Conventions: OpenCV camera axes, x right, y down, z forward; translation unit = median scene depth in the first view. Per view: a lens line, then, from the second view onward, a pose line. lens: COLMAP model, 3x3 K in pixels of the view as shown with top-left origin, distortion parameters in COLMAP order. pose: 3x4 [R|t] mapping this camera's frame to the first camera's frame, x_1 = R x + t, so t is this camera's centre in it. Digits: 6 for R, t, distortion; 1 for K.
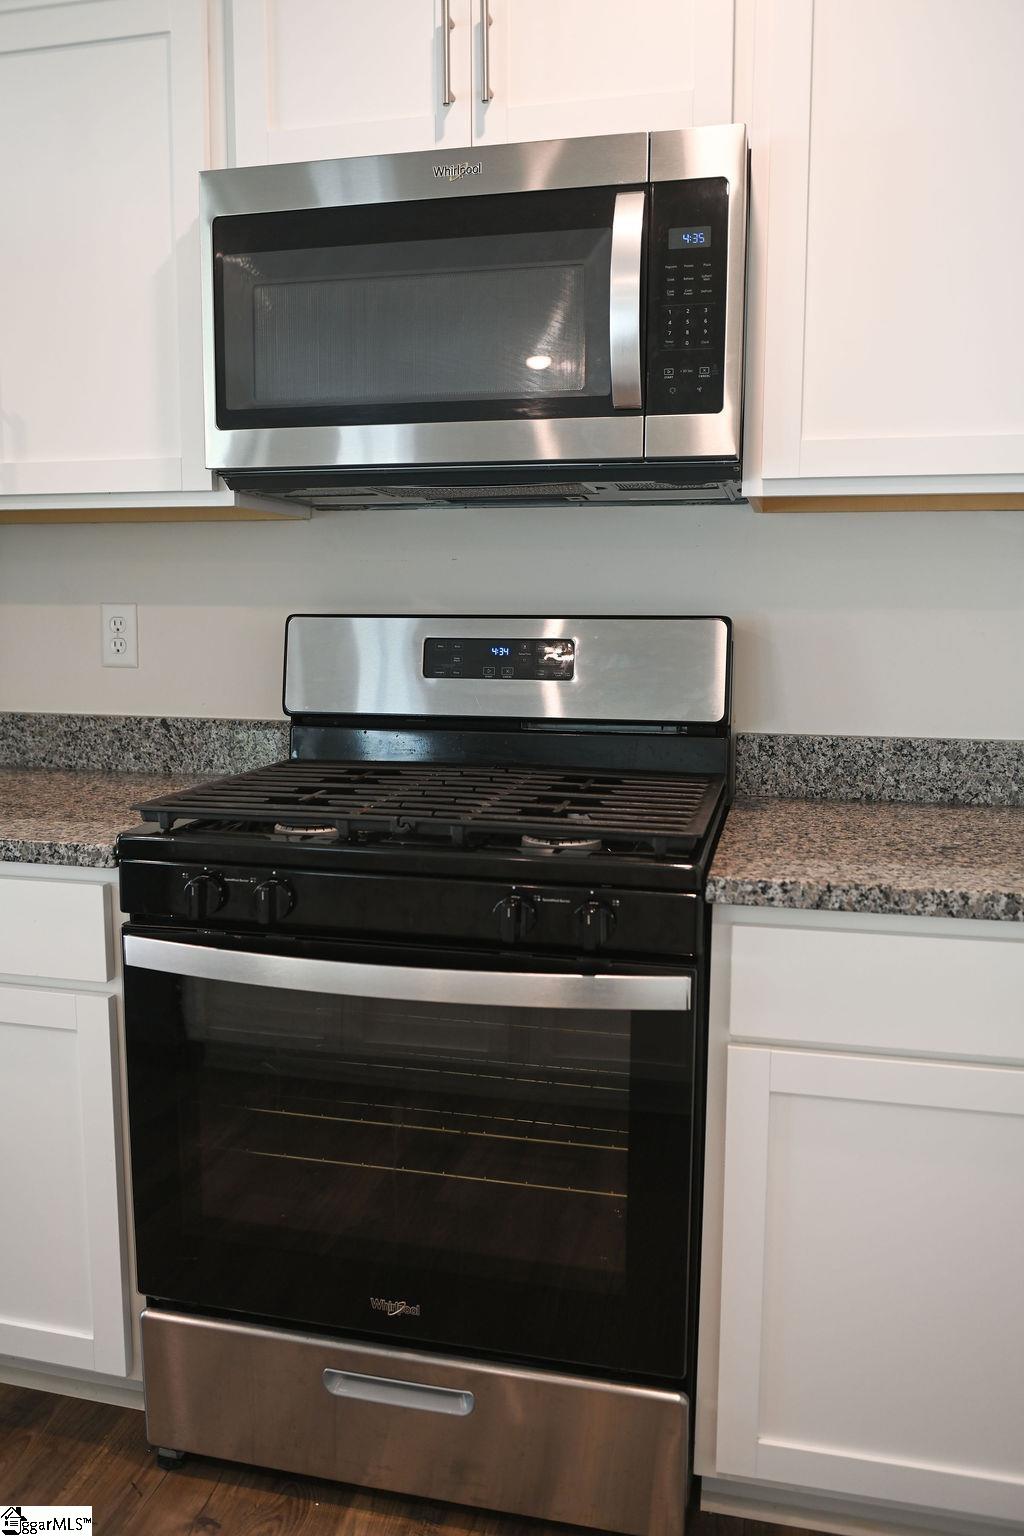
lens RADIAL K [[1228.3, 0, 509.6], [0, 1228.3, 762.4], [0, 0, 1]] dist [0.047610, 0.003373]
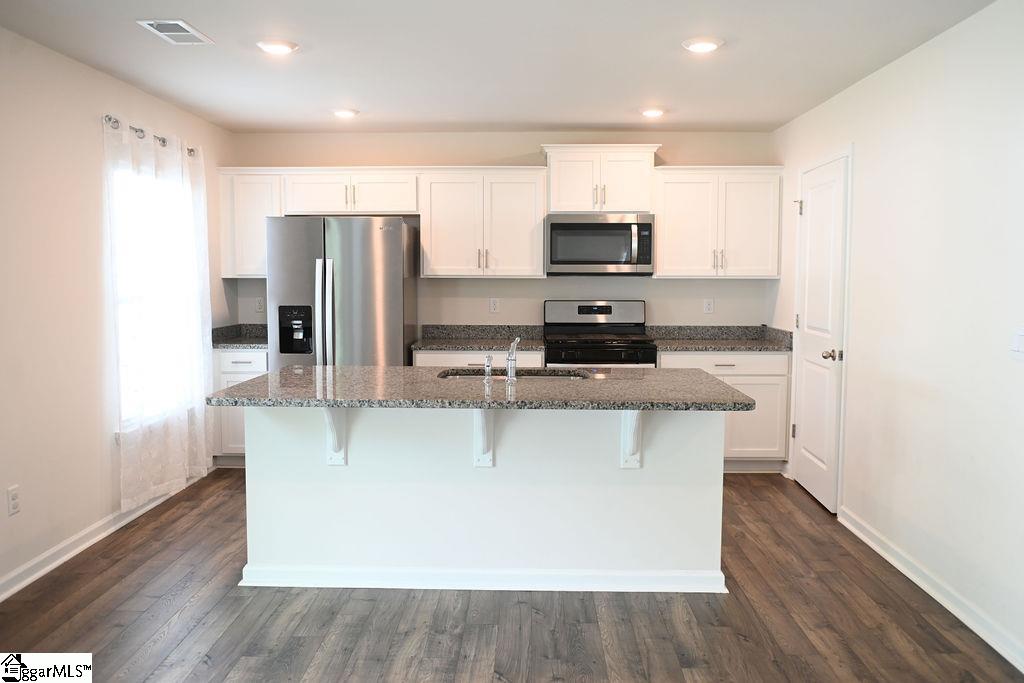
lens RADIAL K [[818.8, 0, 512.9], [0, 818.8, 342.7], [0, 0, 1]] dist [0.047610, 0.003373]
pose [[0.977330, -0.018598, 0.210901, -1.030080], [0.028485, 0.998628, -0.043936, 0.175327], [-0.209795, 0.048948, 0.976519, -2.057697]]
